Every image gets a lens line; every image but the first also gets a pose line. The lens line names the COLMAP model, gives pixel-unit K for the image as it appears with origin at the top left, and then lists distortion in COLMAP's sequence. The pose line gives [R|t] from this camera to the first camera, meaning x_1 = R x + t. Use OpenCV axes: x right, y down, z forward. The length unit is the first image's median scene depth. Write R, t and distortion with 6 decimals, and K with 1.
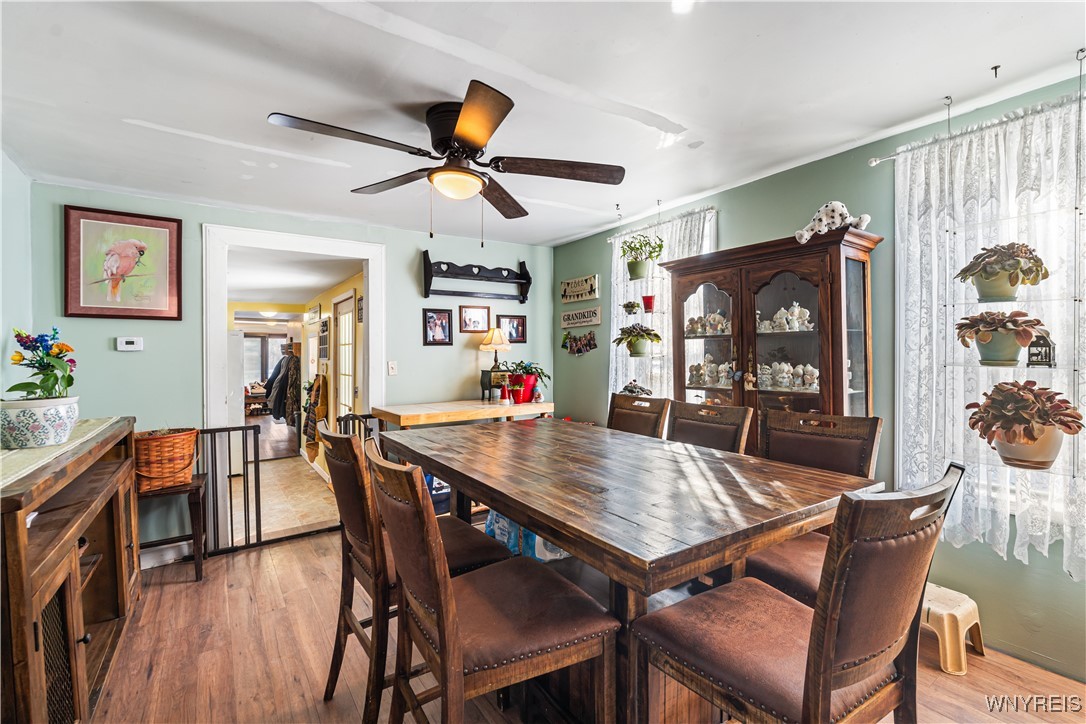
lens RADIAL K [[487.7, 0, 544.5], [0, 487.7, 357.5], [0, 0, 1]] dist [0.001357, 0.000777]
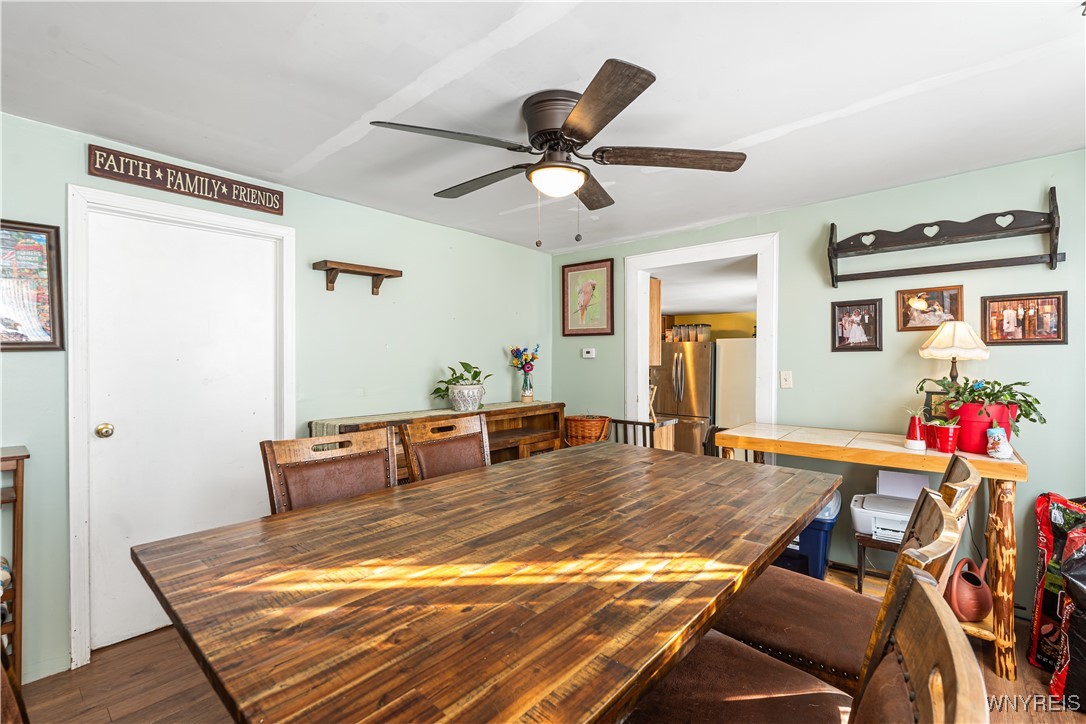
lens RADIAL K [[487.7, 0, 545.0], [0, 487.7, 362.6], [0, 0, 1]] dist [0.001357, 0.000777]
pose [[0.252866, 0.016935, -0.967353, 0.376350], [-0.005383, 0.999856, 0.016097, -0.016647], [0.967486, 0.001137, 0.252920, 0.383715]]
